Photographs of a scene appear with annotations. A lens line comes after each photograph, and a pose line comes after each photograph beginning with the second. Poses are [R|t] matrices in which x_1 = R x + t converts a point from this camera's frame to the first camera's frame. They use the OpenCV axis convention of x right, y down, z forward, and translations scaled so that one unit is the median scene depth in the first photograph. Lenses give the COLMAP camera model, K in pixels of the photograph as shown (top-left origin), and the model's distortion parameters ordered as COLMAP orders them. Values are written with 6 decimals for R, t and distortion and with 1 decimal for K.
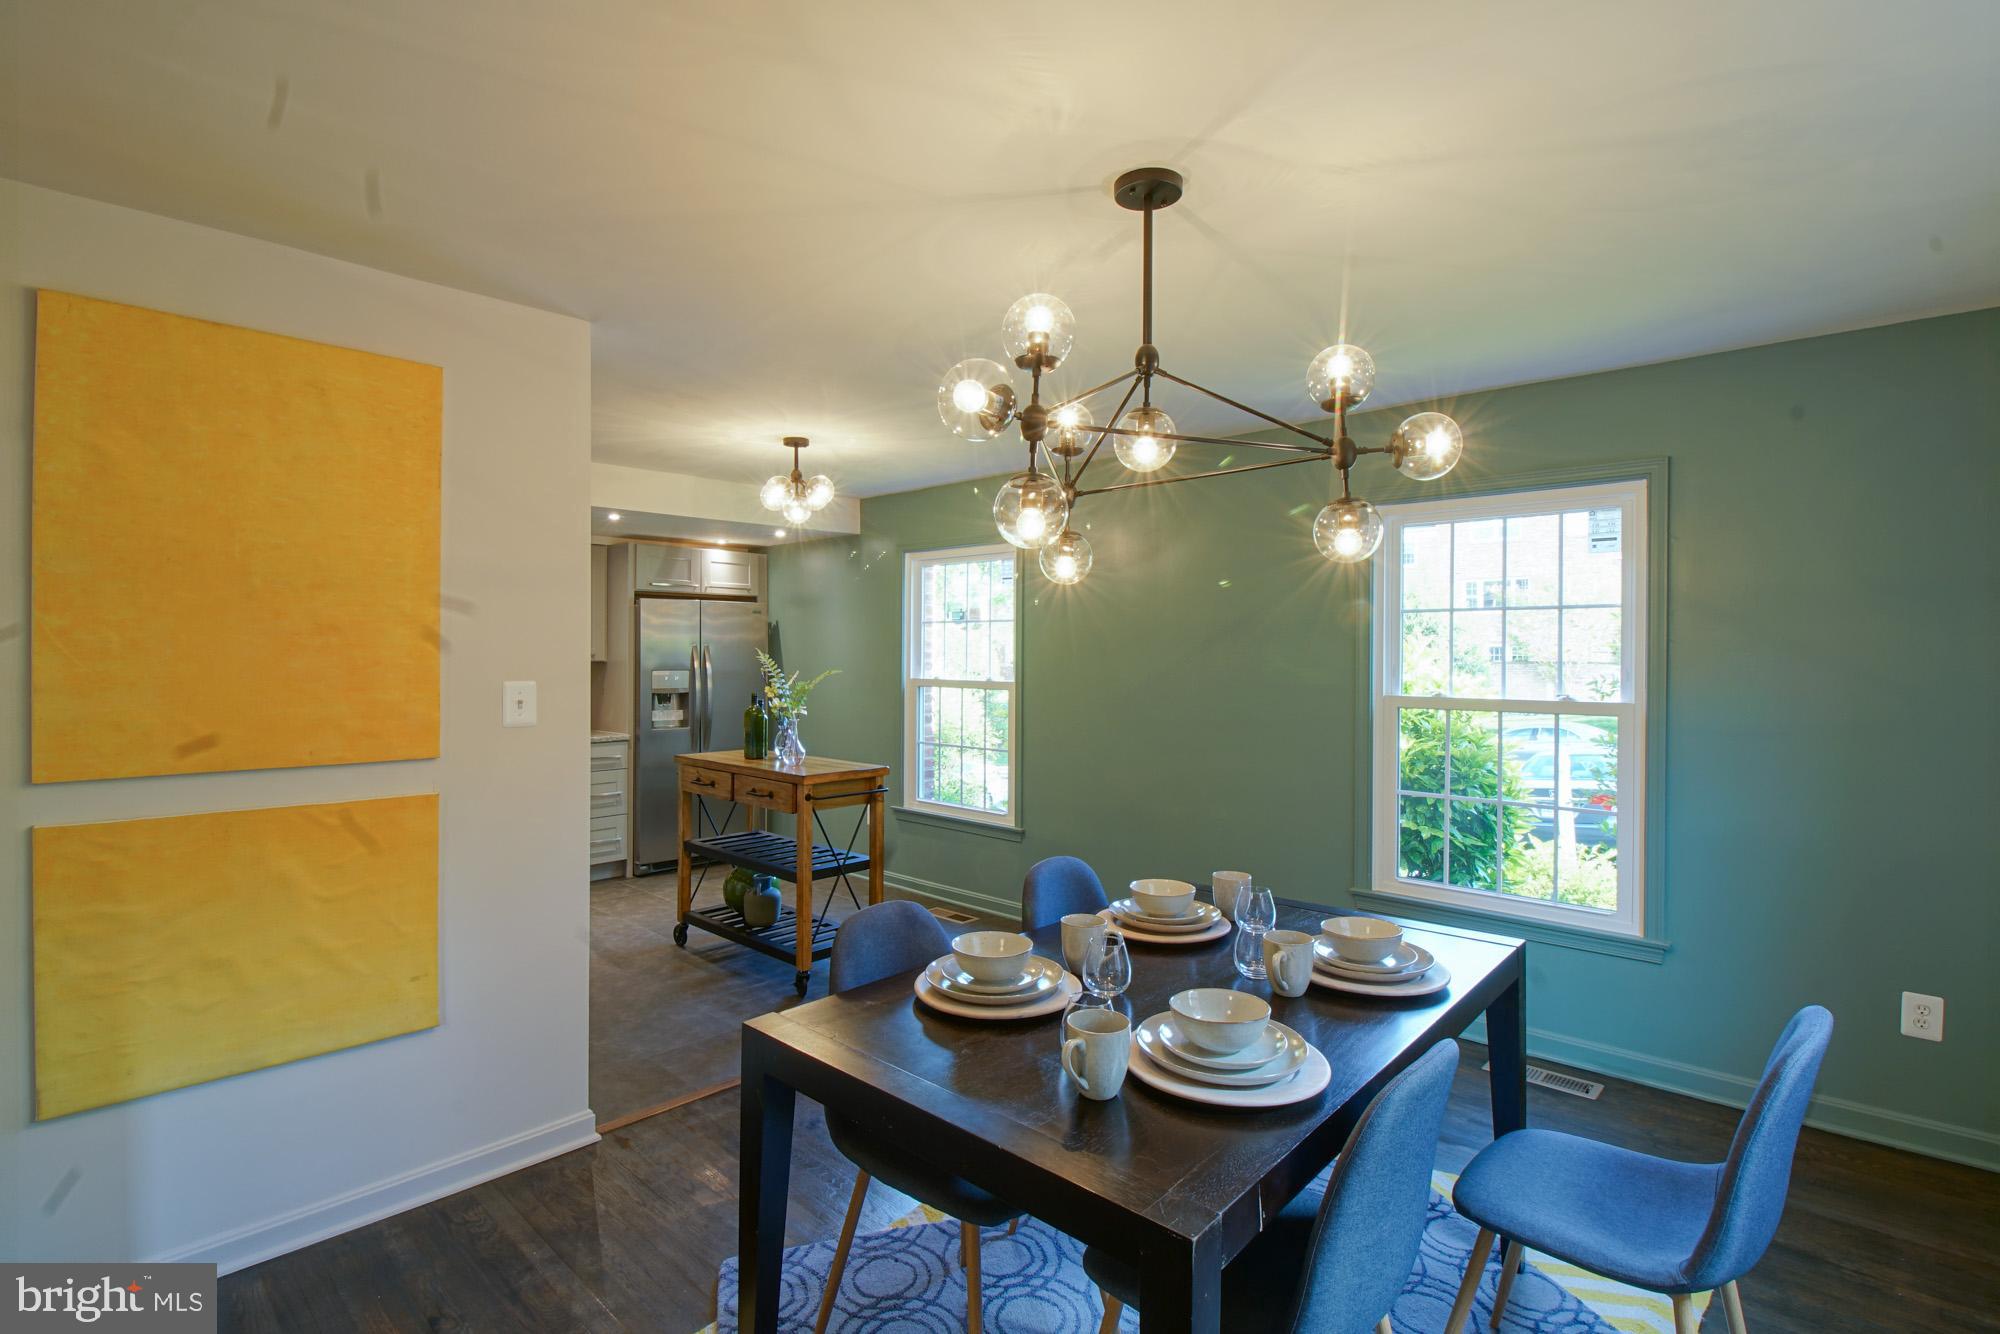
lens RADIAL K [[935.5, 0, 995.2], [0, 935.5, 665.5], [0, 0, 1]] dist [-0.006482, -0.000425]
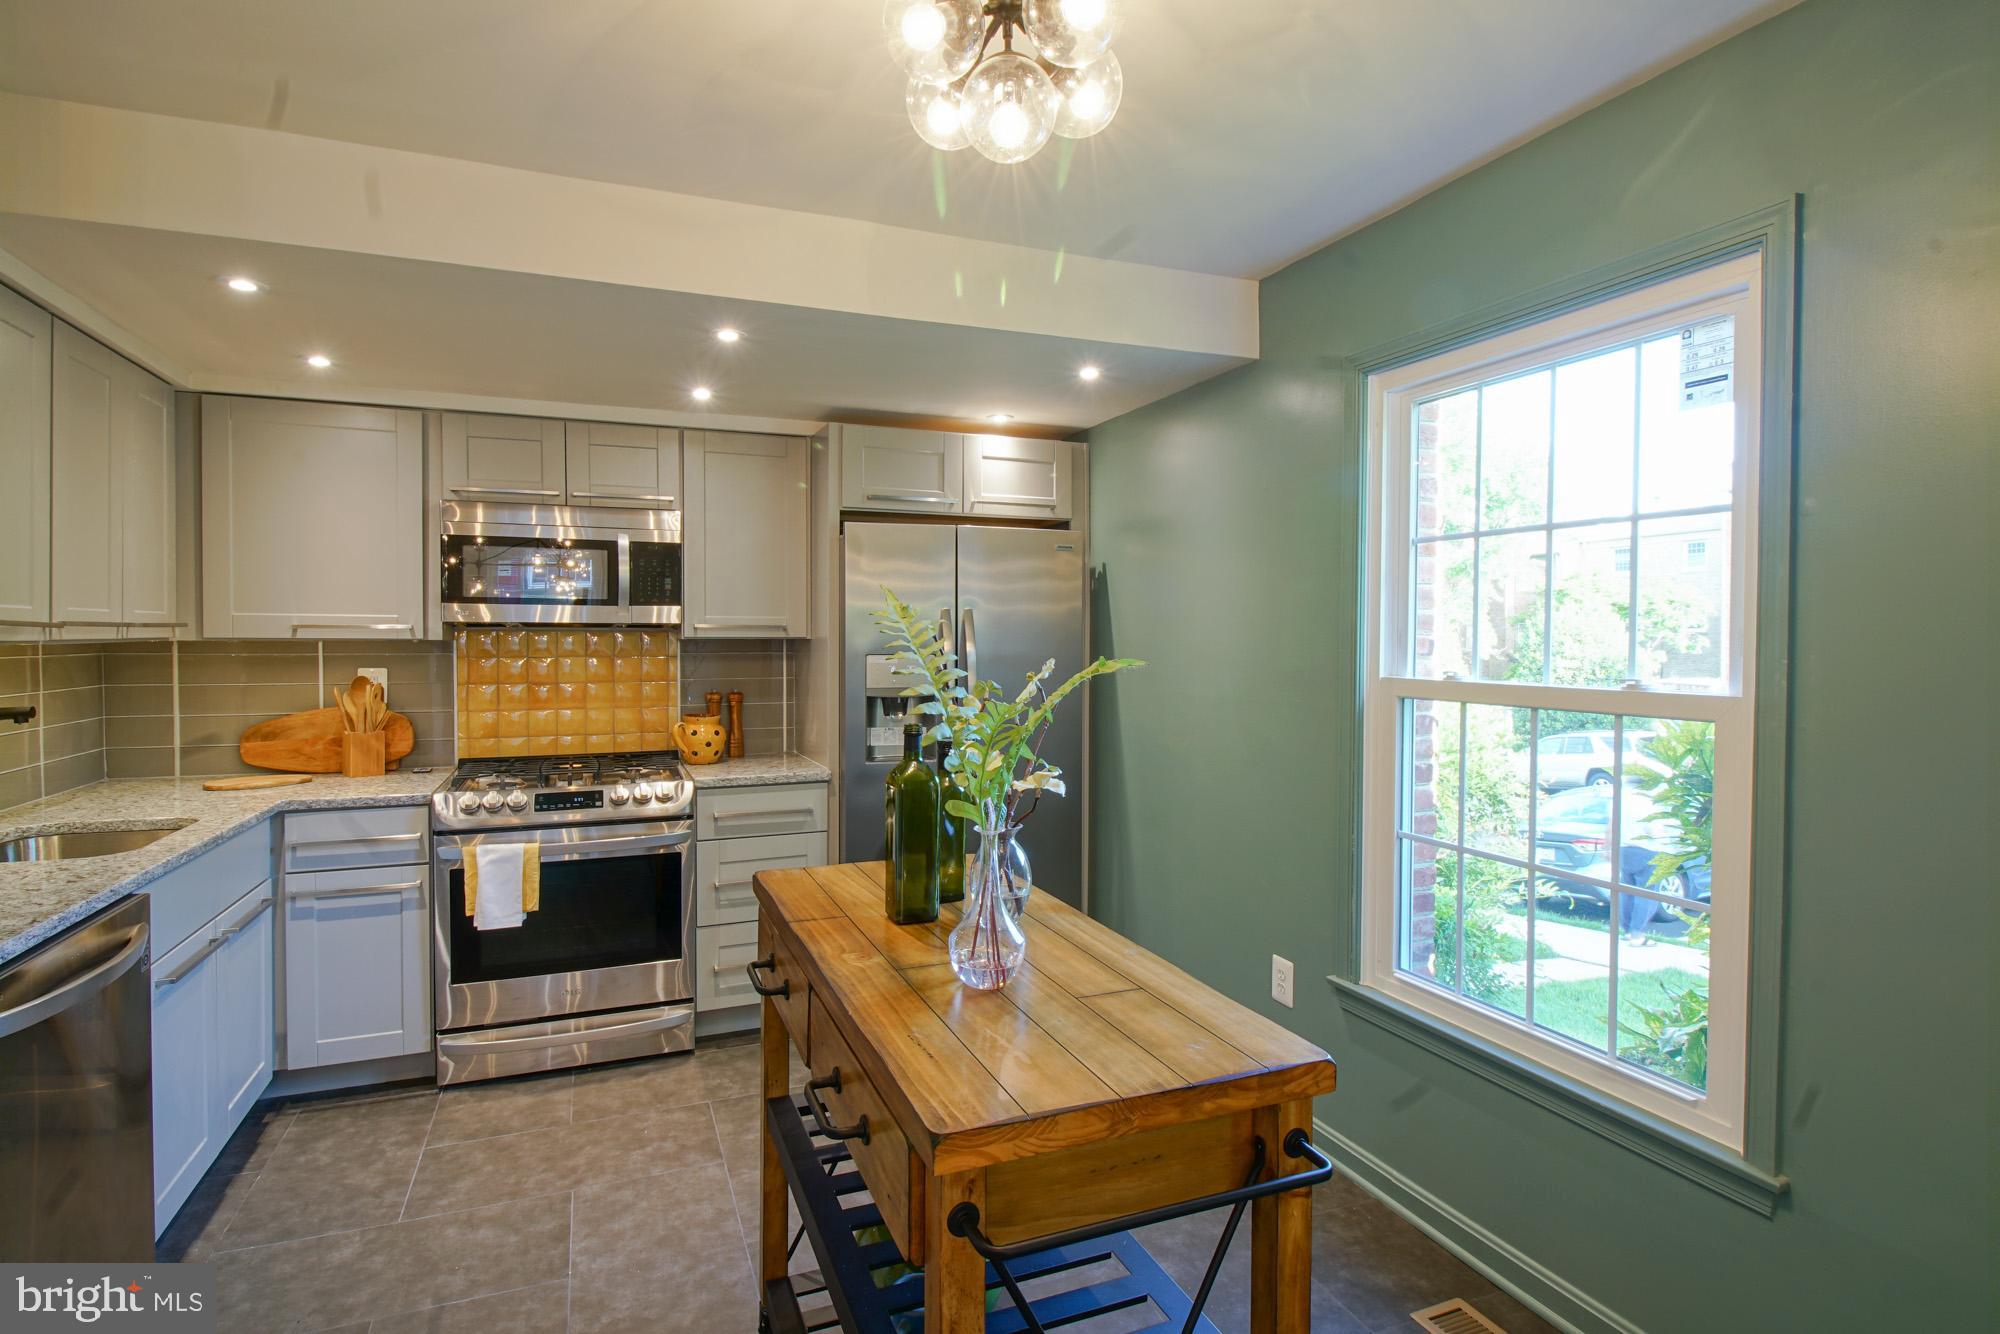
lens RADIAL K [[999.1, 0, 985.7], [0, 999.1, 650.9], [0, 0, 1]] dist [0.000393, -0.000087]
pose [[0.905459, 0.004626, -0.424409, -0.058627], [-0.005842, 0.999982, -0.001564, 0.003234], [0.424394, 0.003895, 0.905469, 0.506681]]
